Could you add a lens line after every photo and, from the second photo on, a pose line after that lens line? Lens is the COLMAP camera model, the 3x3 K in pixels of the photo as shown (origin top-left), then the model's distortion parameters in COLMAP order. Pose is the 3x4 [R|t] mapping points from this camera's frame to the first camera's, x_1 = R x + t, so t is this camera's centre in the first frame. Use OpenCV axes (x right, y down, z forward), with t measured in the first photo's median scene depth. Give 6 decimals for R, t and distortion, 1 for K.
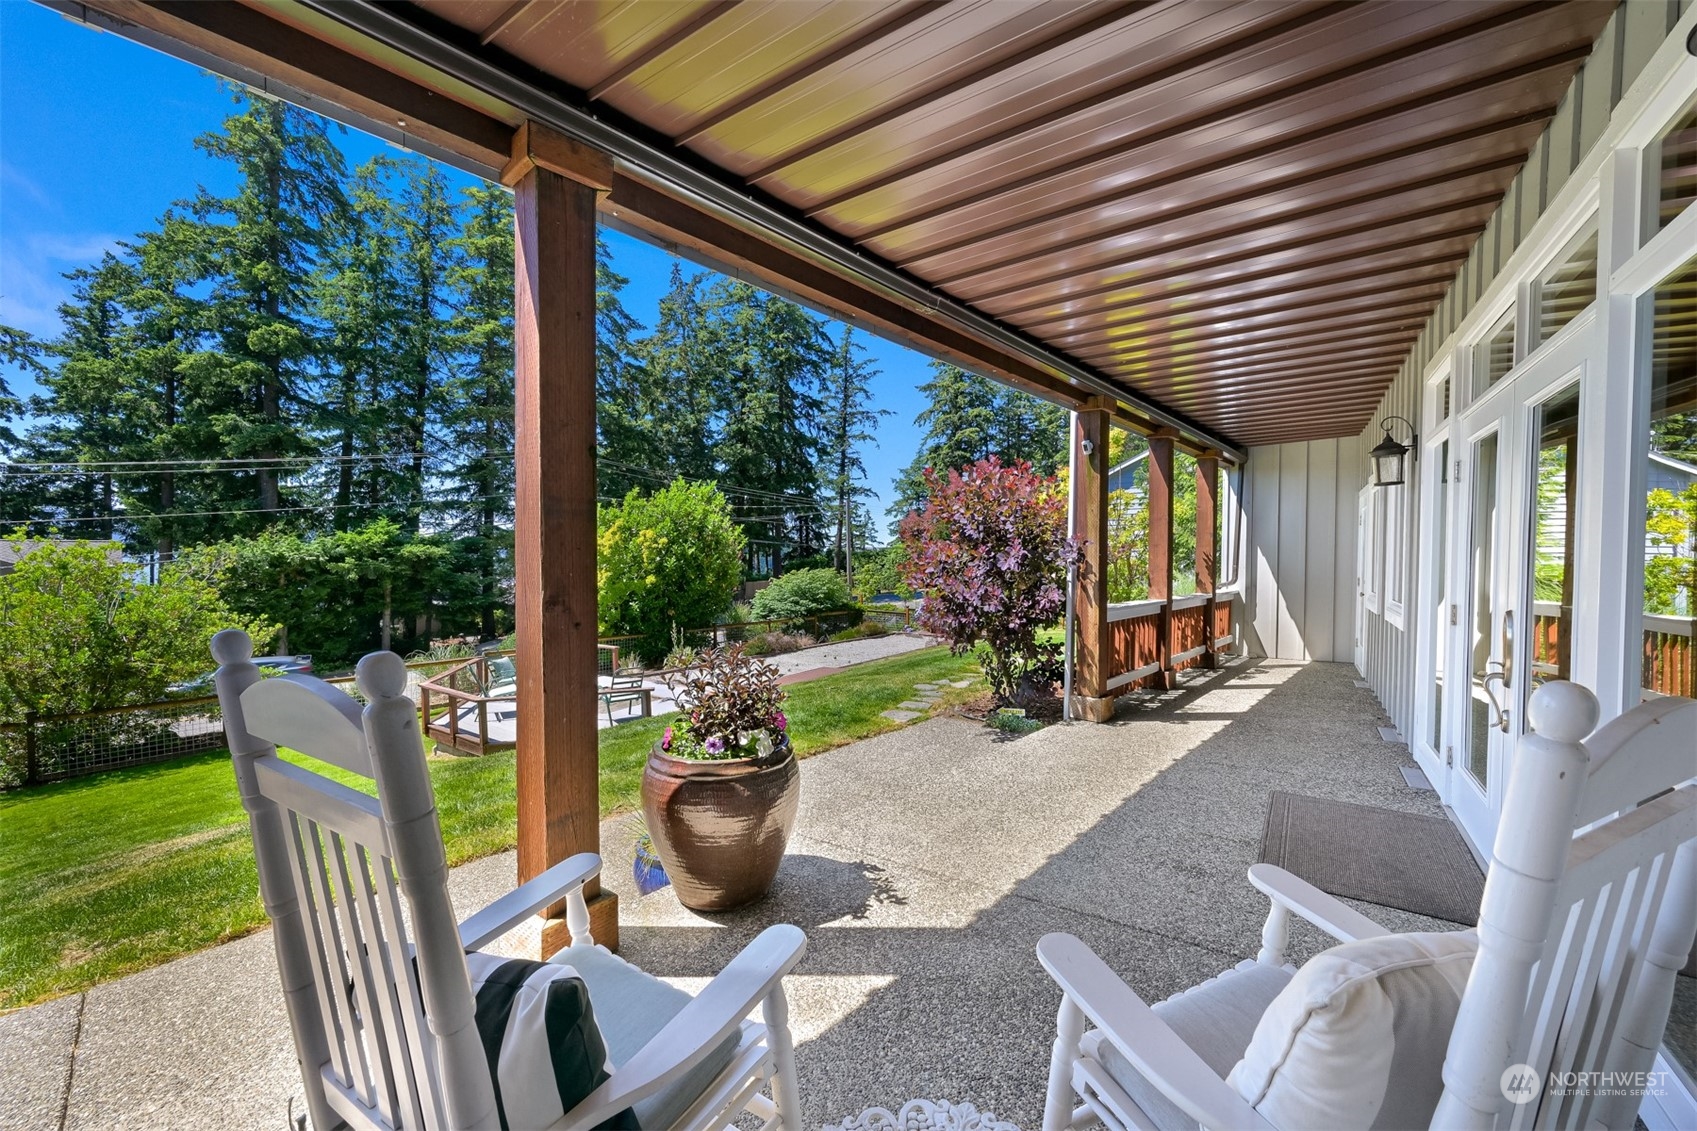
lens RADIAL K [[661.9, 0, 857.6], [0, 661.9, 569.9], [0, 0, 1]] dist [-0.000490, 0.000003]
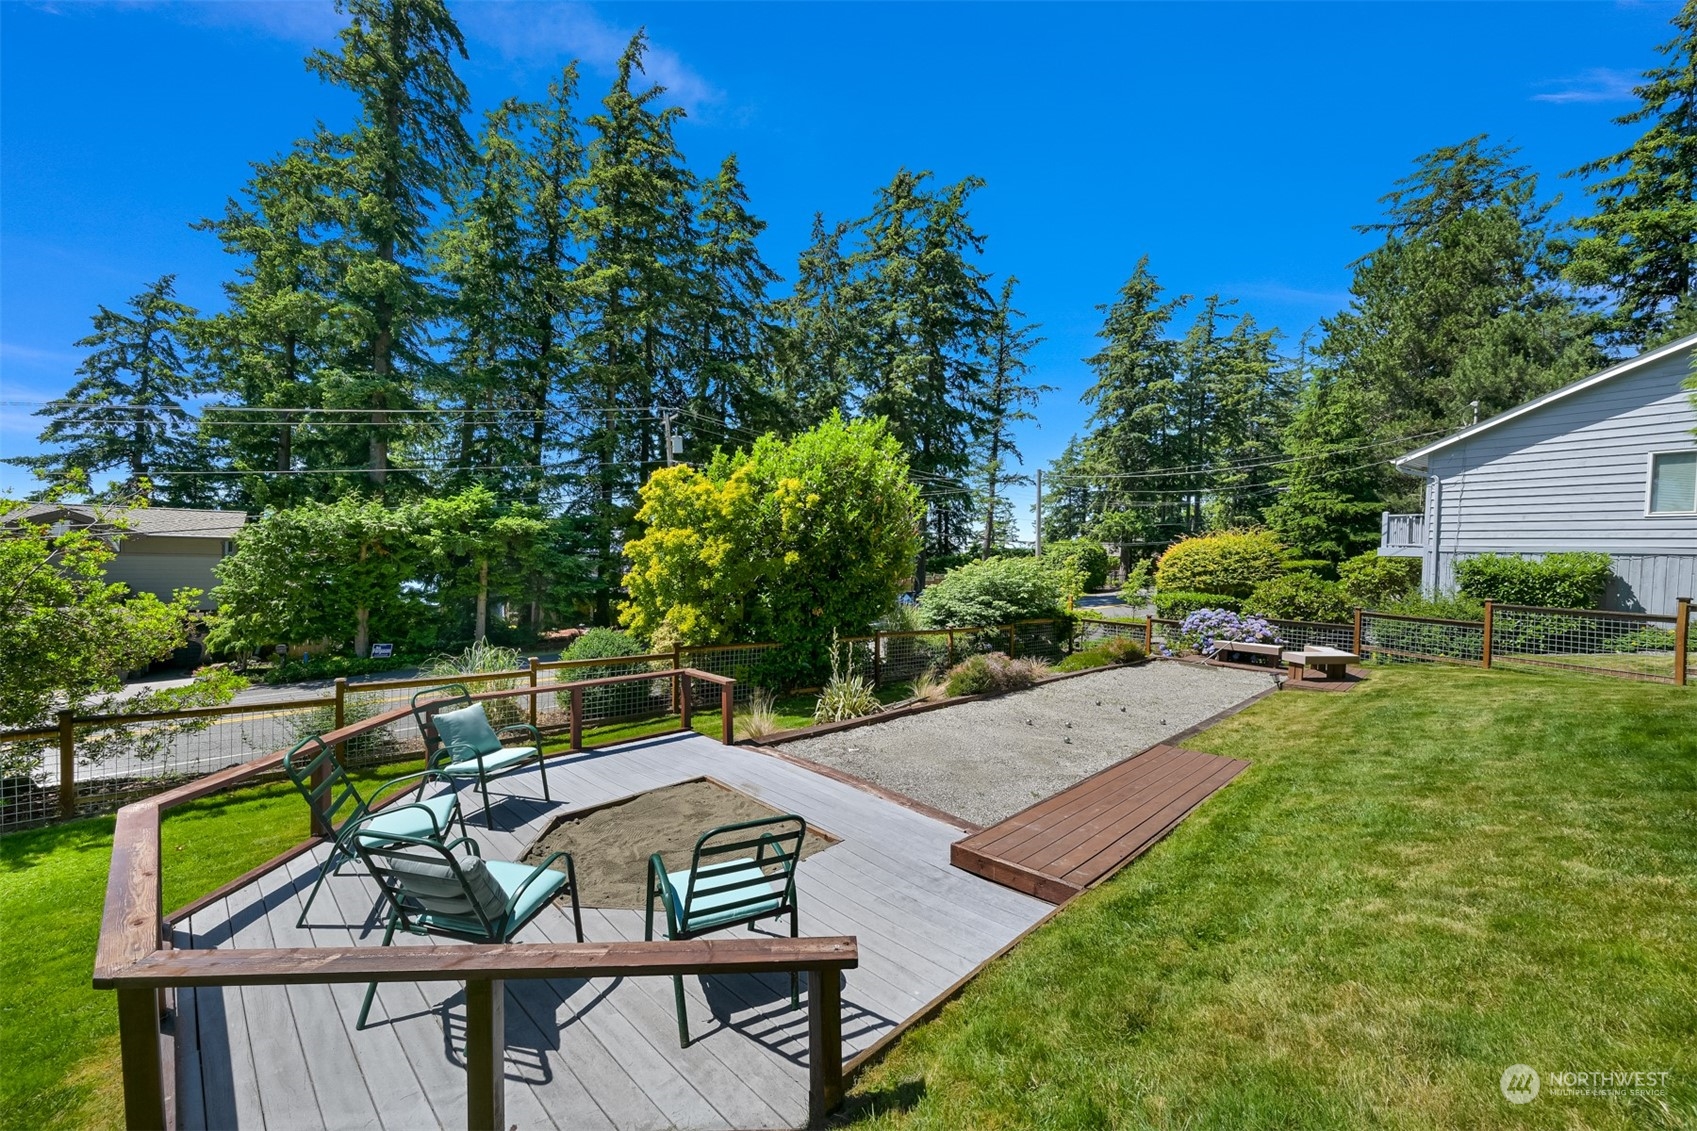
lens RADIAL K [[669.2, 0, 856.6], [0, 669.2, 574.9], [0, 0, 1]] dist [-0.001543, -0.000152]
pose [[0.982653, 0.030352, -0.182951, -0.065285], [-0.029501, 0.999538, 0.007376, 0.011636], [0.183090, -0.001851, 0.983094, 0.187346]]
